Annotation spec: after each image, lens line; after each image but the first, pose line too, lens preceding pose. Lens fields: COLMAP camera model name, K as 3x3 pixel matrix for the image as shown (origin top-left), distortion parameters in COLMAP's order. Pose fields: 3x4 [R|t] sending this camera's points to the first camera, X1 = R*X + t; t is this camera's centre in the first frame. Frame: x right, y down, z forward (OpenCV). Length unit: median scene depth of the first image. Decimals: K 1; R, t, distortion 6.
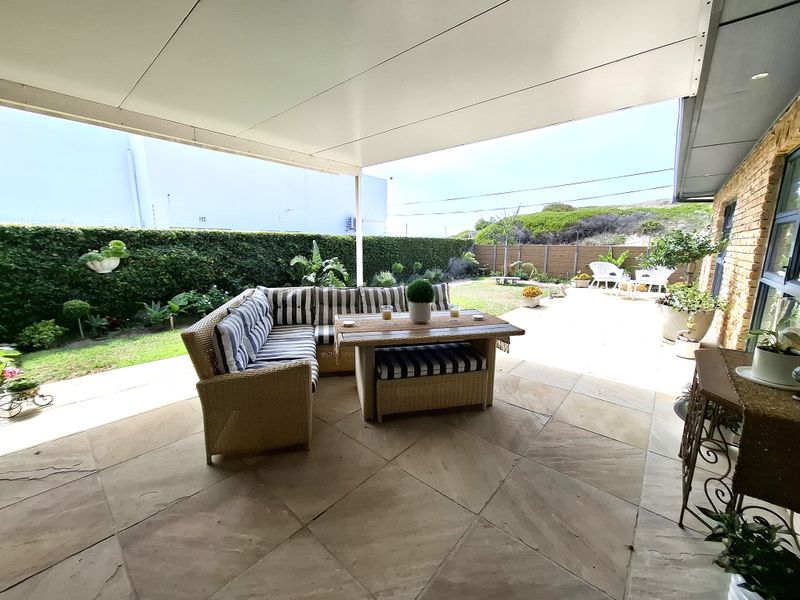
lens RADIAL K [[320.6, 0, 398.7], [0, 320.6, 297.1], [0, 0, 1]] dist [-0.000900, 0.000011]
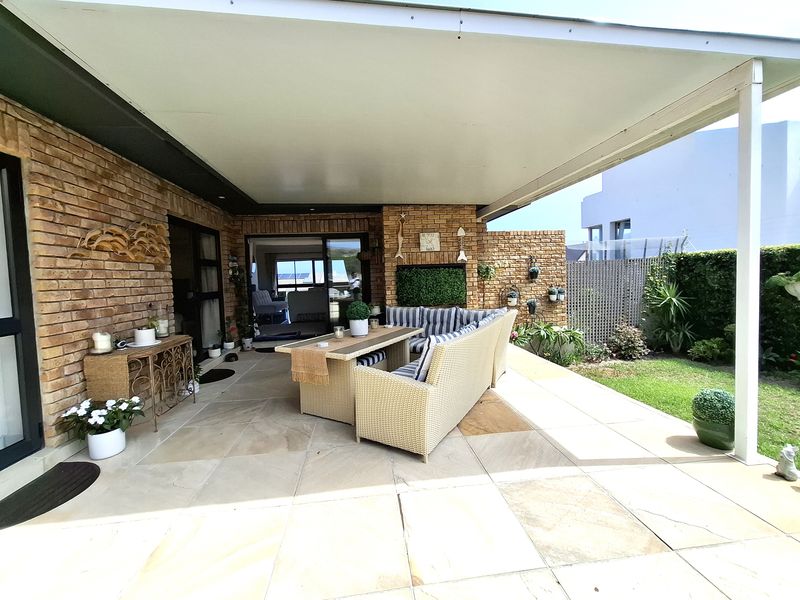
lens RADIAL K [[320.6, 0, 398.7], [0, 320.6, 297.1], [0, 0, 1]] dist [-0.000900, 0.000011]
pose [[-0.665907, 0.057551, -0.743811, 0.919290], [-0.096381, 0.982028, 0.162269, -0.305092], [0.739782, 0.179745, -0.648393, 1.994315]]
